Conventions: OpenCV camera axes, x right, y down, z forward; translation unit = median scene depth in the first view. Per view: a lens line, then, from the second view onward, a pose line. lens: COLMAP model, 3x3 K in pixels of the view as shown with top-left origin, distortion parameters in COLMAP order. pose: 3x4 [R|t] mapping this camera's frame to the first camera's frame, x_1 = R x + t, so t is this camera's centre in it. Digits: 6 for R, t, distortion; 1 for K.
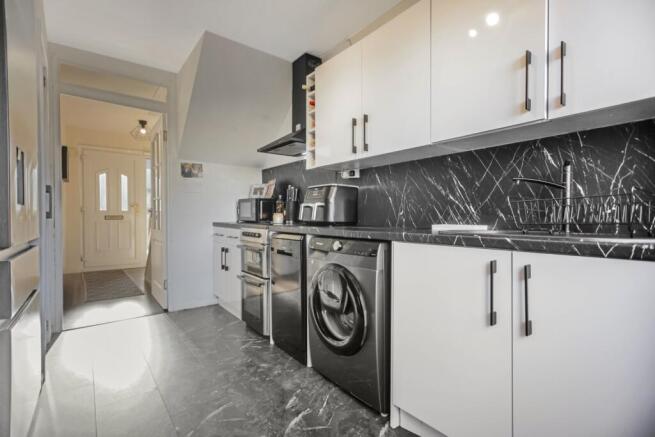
lens RADIAL K [[307.5, 0, 329.2], [0, 307.5, 220.4], [0, 0, 1]] dist [0.002577, 0.000835]
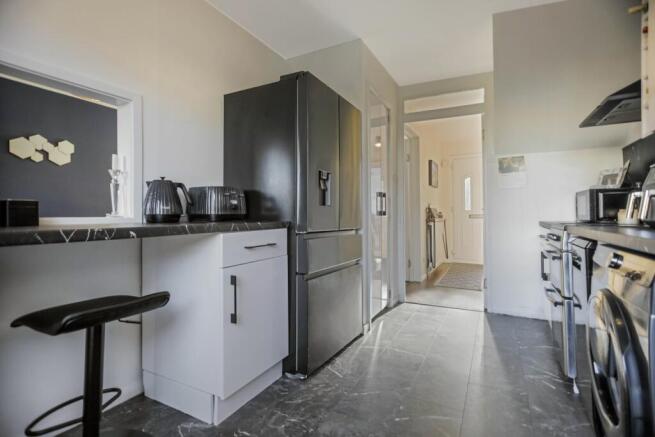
lens RADIAL K [[307.5, 0, 327.6], [0, 307.5, 212.1], [0, 0, 1]] dist [0.002577, 0.000835]
pose [[0.400227, -0.010285, -0.916358, 0.242046], [-0.013416, 0.999764, -0.017081, 0.003342], [0.916318, 0.019130, 0.399994, 0.178090]]
